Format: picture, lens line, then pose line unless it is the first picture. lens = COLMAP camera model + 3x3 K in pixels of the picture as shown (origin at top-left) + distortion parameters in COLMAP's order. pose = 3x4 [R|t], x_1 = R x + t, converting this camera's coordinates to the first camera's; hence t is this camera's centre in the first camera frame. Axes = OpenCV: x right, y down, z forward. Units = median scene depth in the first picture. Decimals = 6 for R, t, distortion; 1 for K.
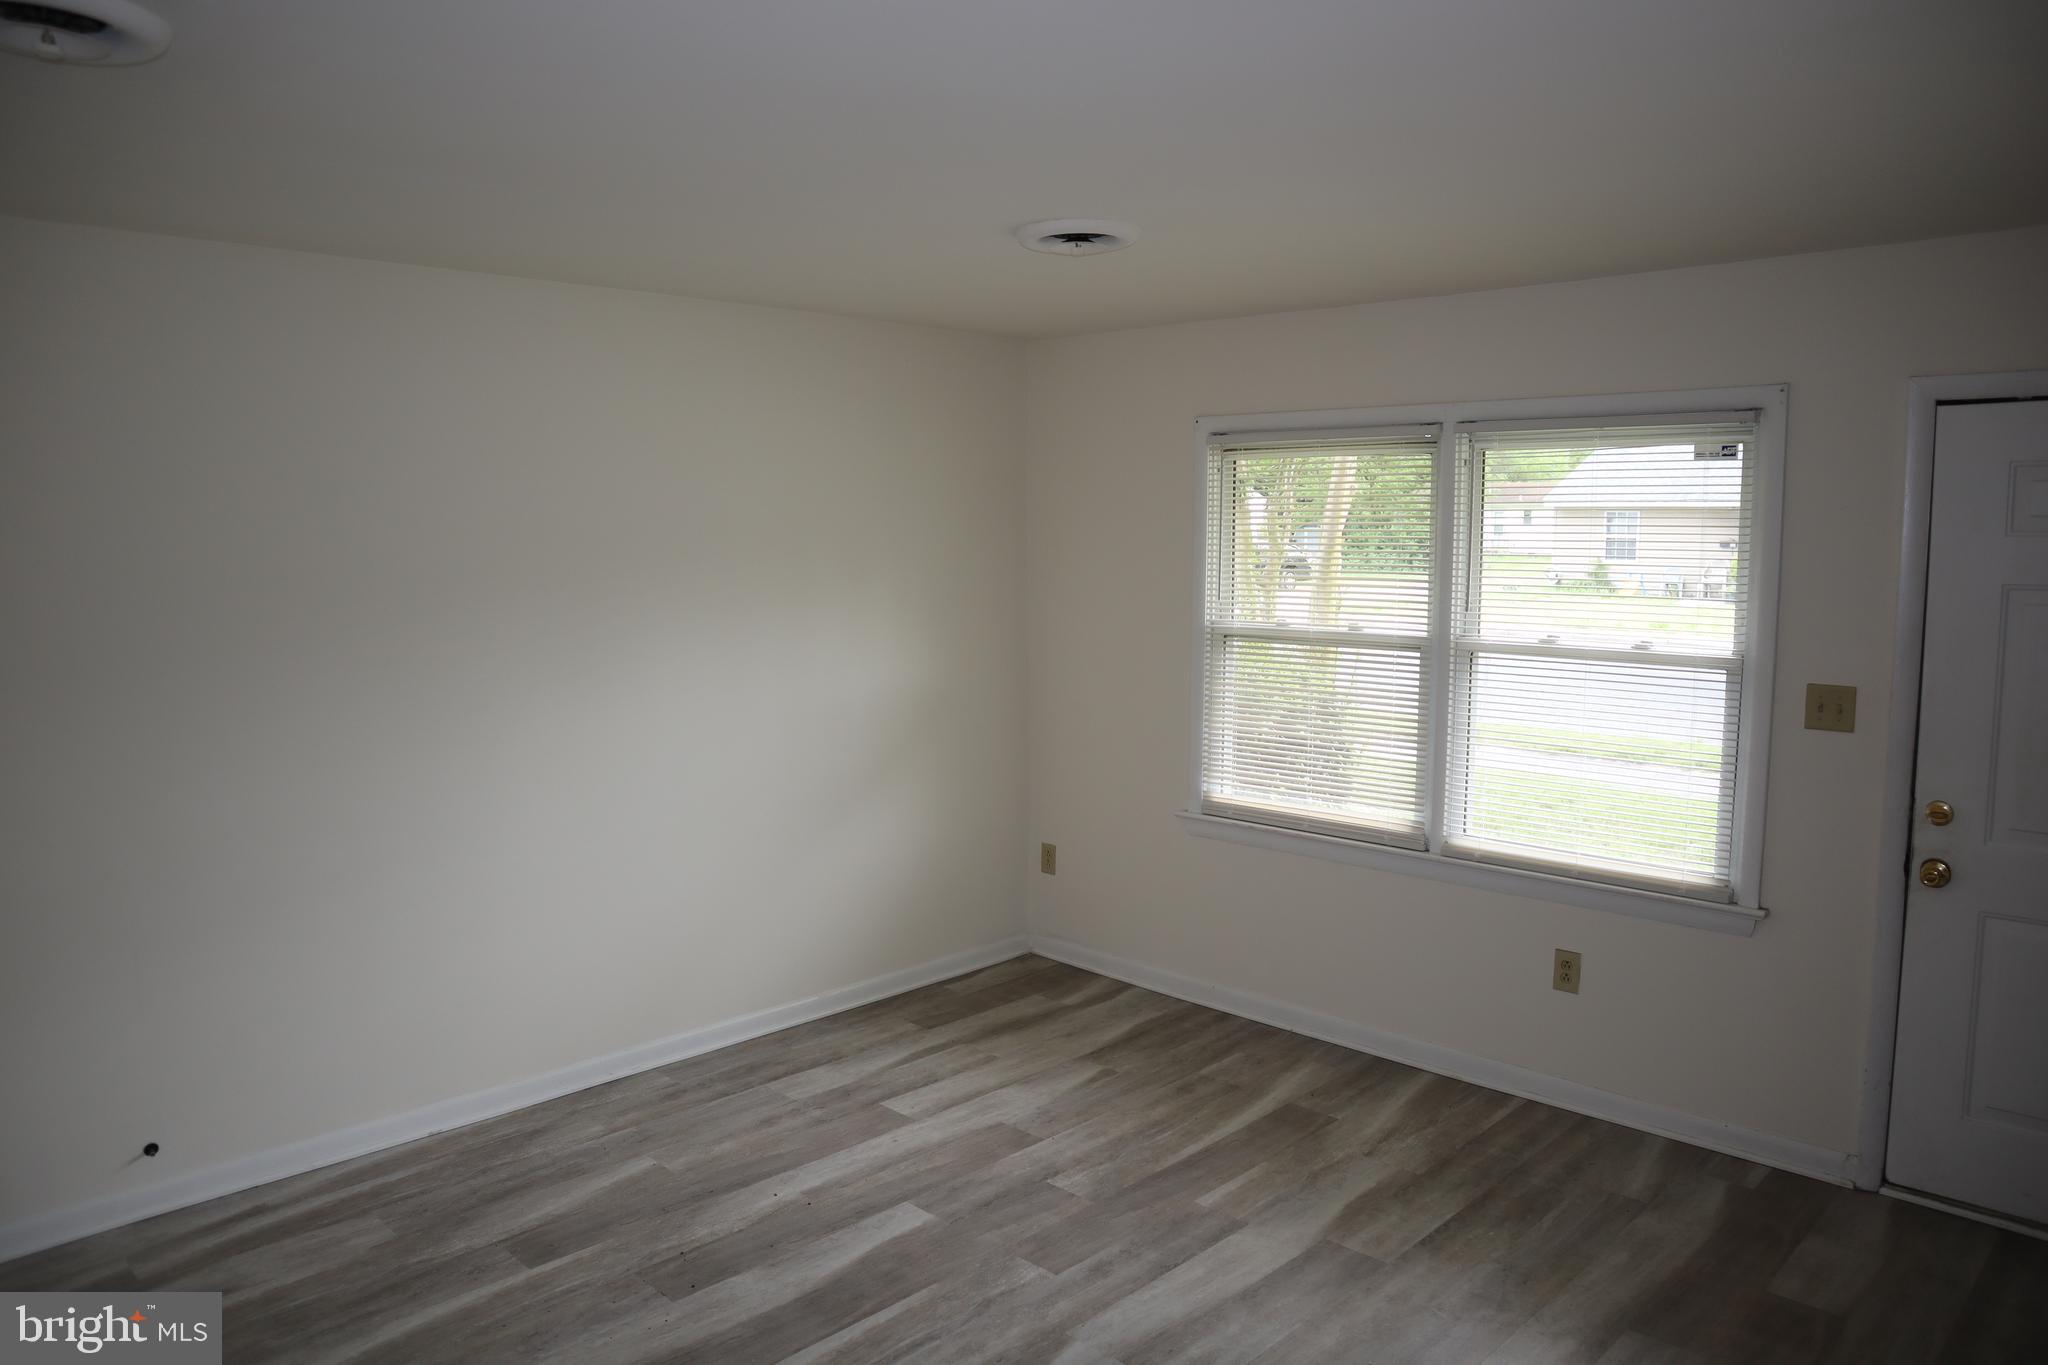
lens RADIAL K [[1423.9, 0, 1024.8], [0, 1423.9, 672.8], [0, 0, 1]] dist [-0.106964, 0.064239]
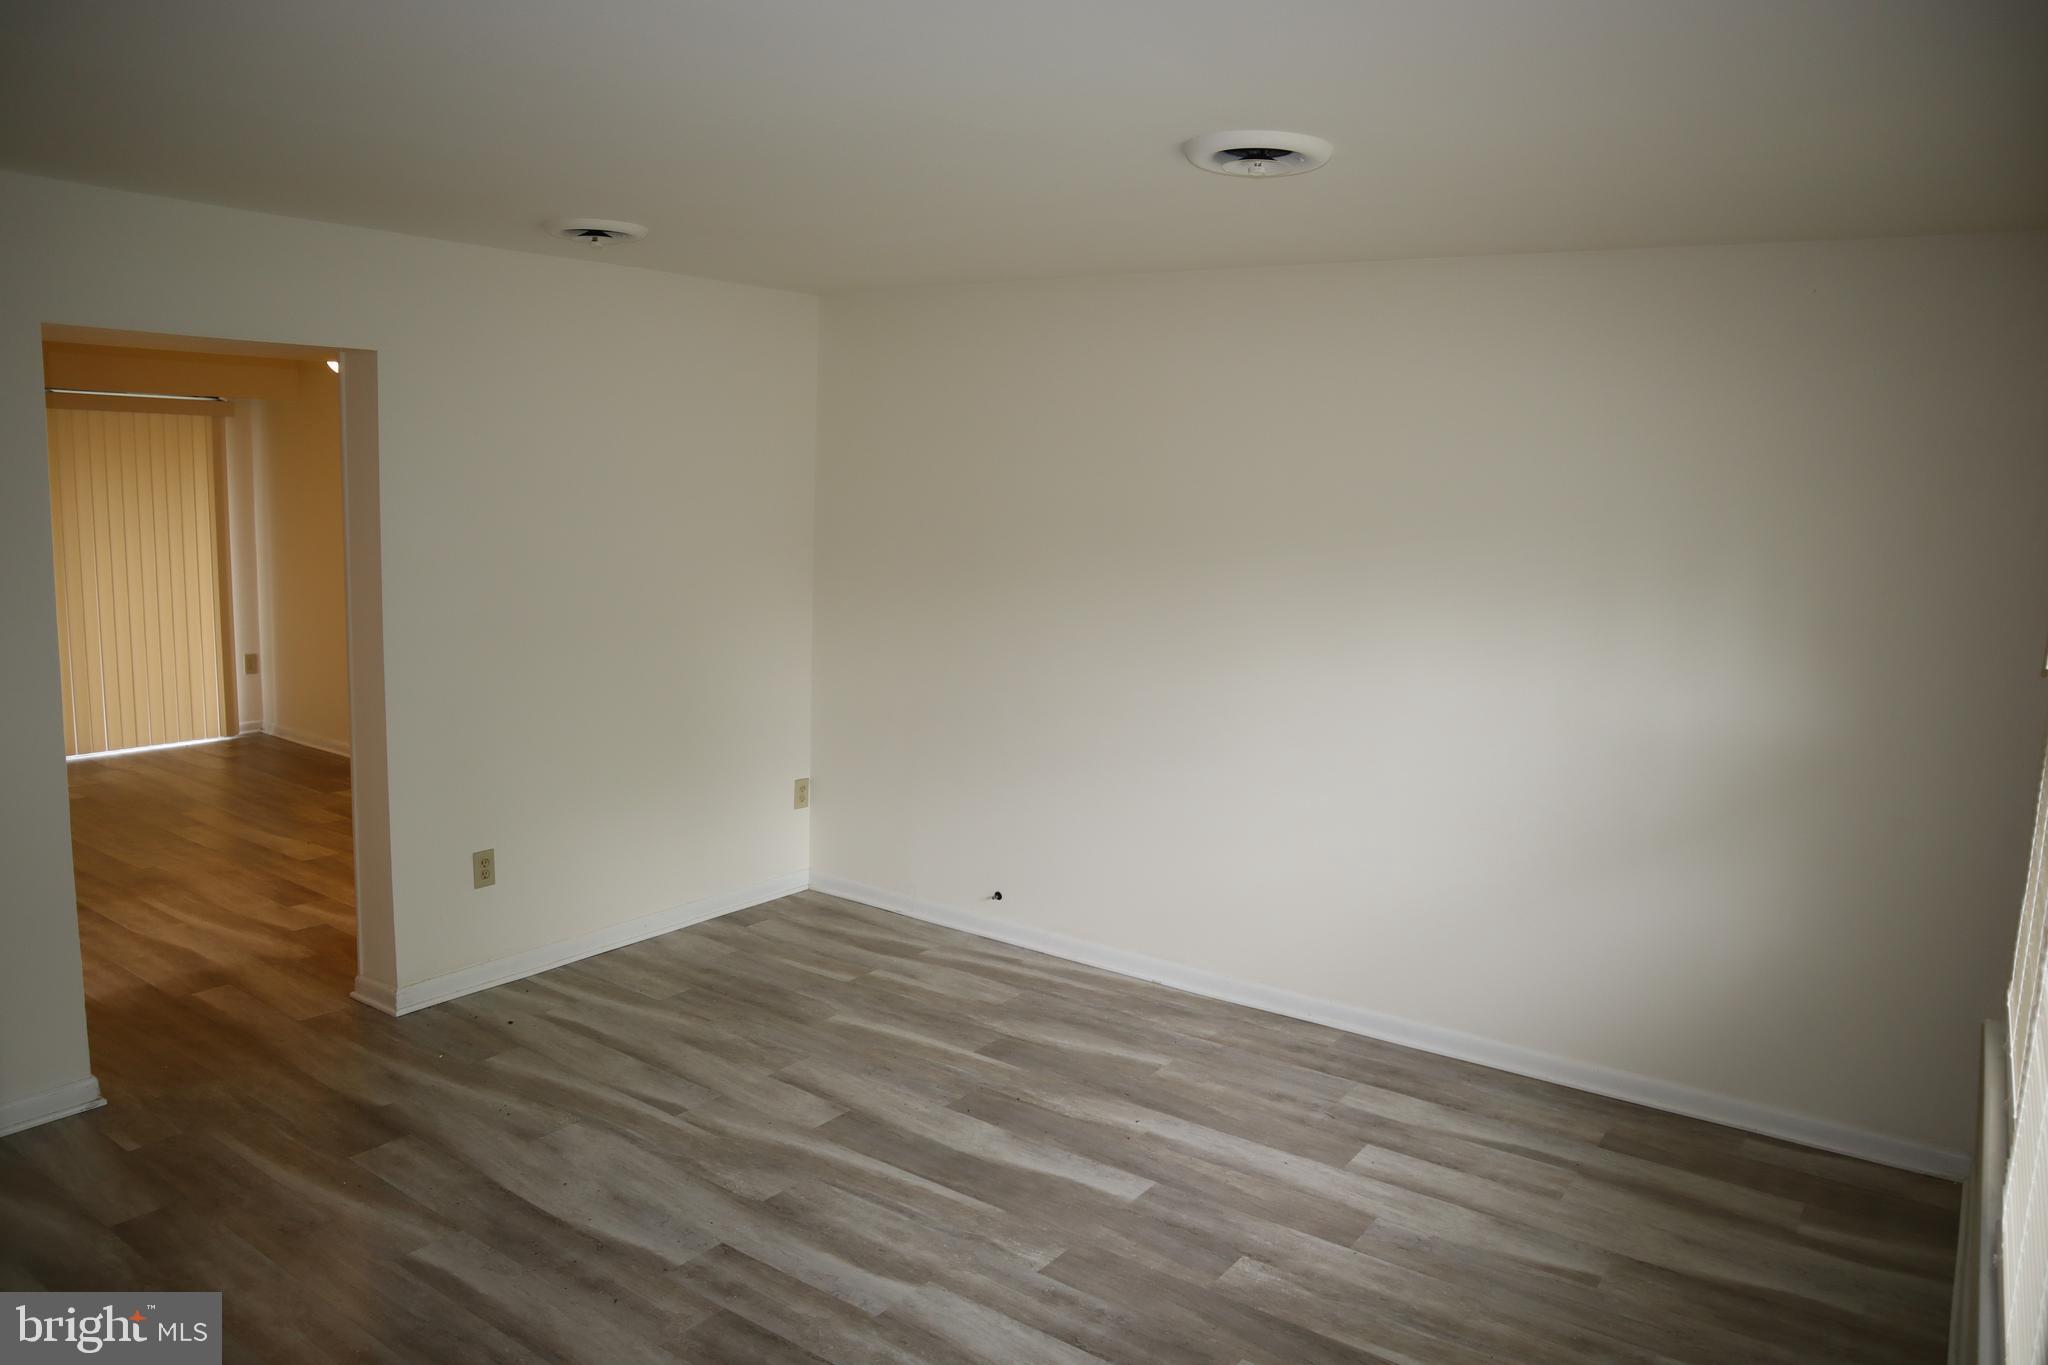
lens RADIAL K [[1423.9, 0, 1021.2], [0, 1423.9, 695.1], [0, 0, 1]] dist [-0.106964, 0.064239]
pose [[0.133673, 0.152676, -0.979194, 0.774446], [-0.125975, 0.982664, 0.136020, -0.076610], [0.982986, 0.105172, 0.150589, 0.686736]]
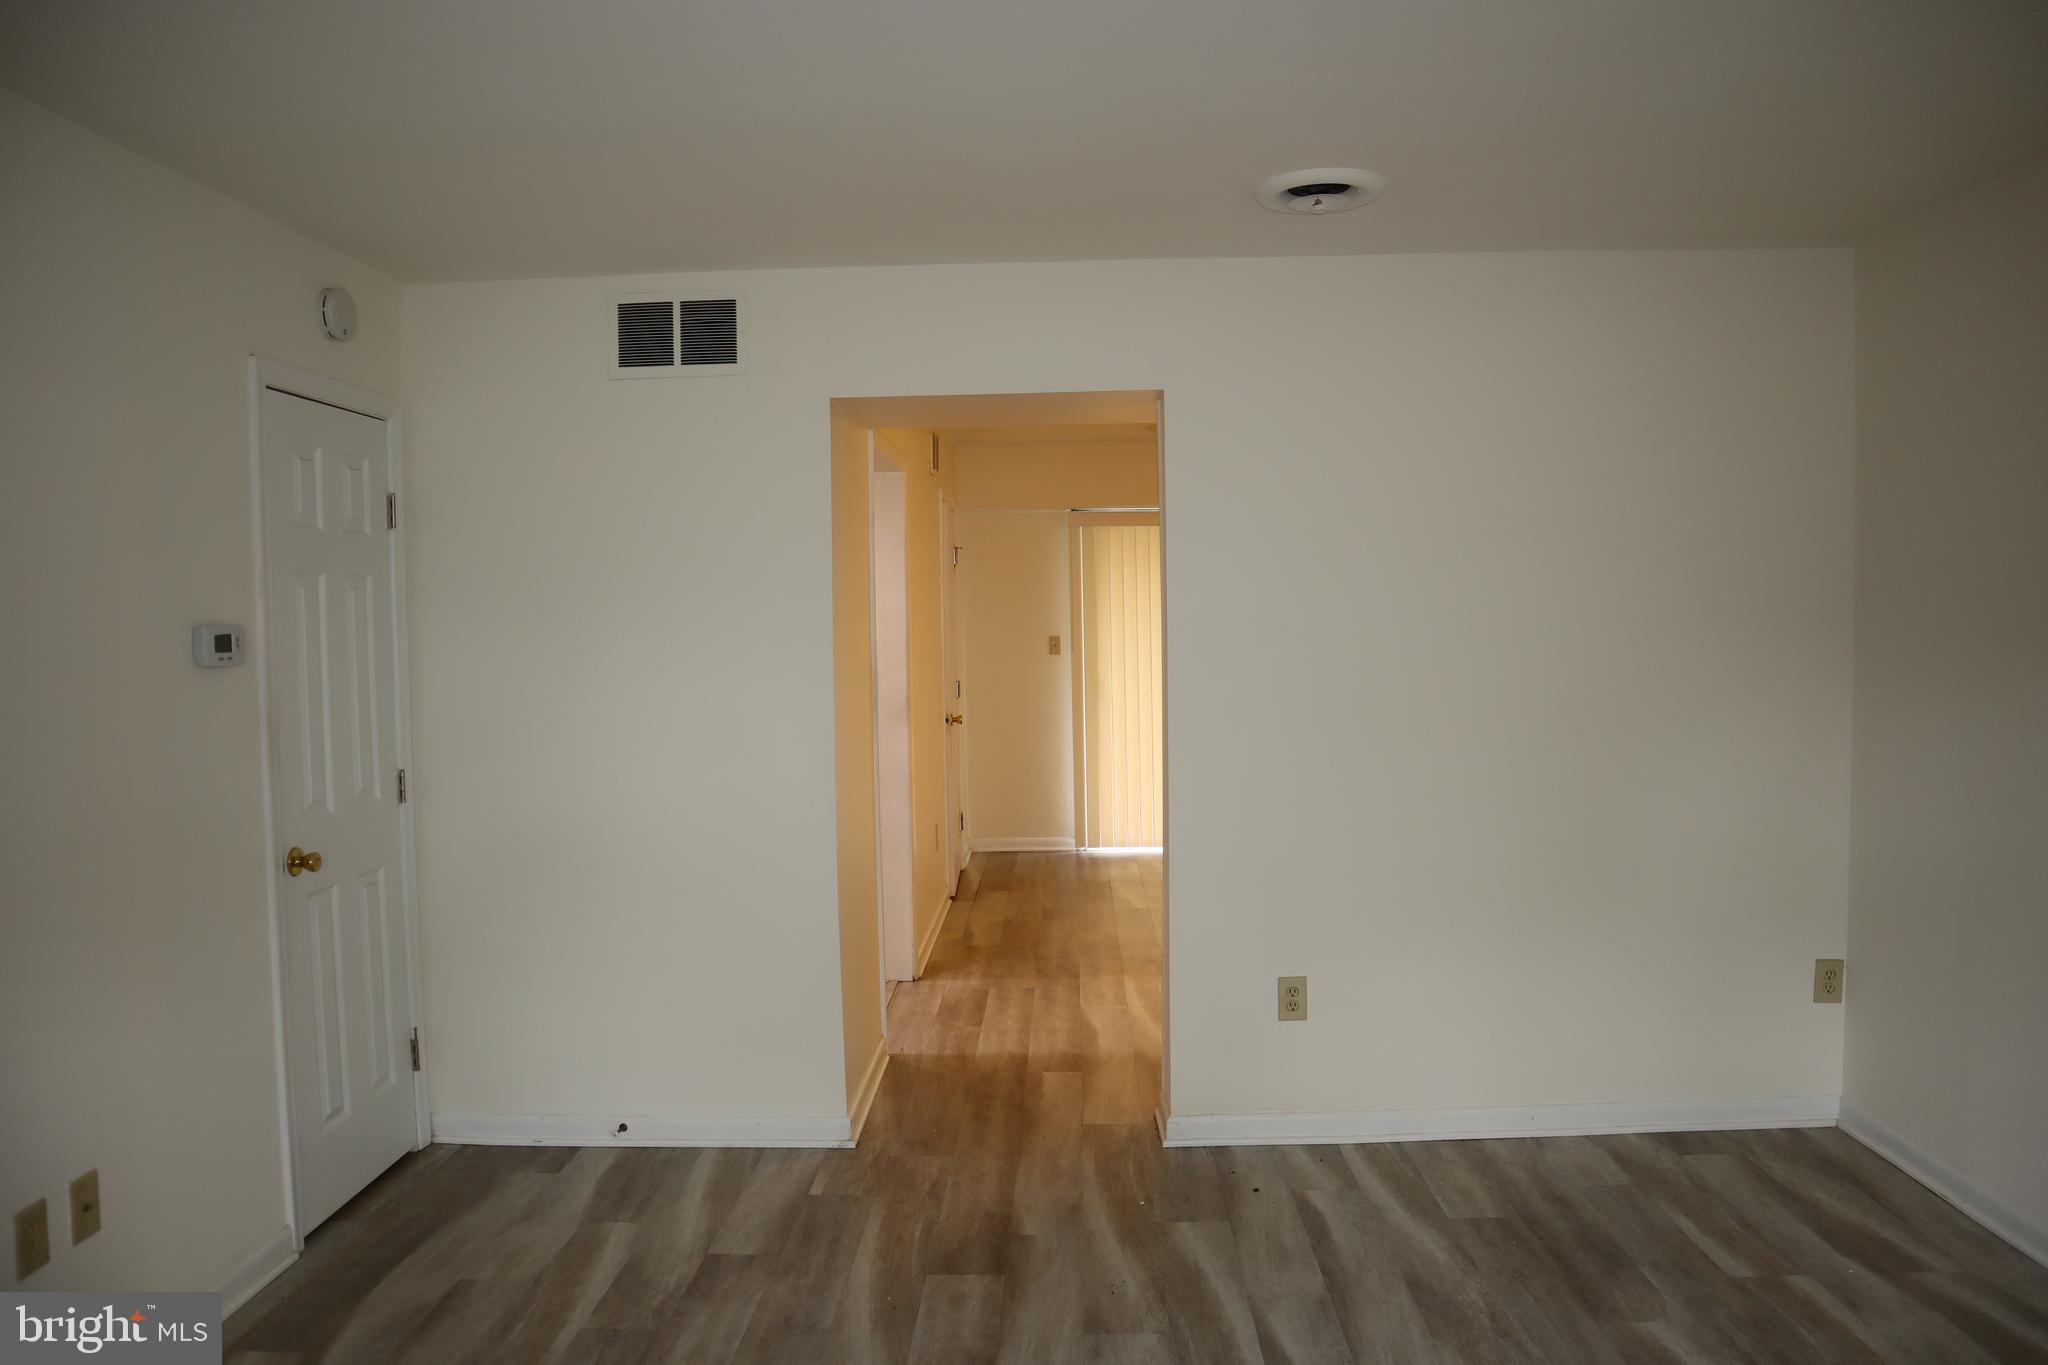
lens RADIAL K [[1423.9, 0, 1013.6], [0, 1423.9, 673.6], [0, 0, 1]] dist [-0.106964, 0.064239]
pose [[-0.749457, 0.038334, -0.660943, 0.352702], [-0.047026, 0.992718, 0.110900, -0.039758], [0.660381, 0.114196, -0.742197, 1.027194]]
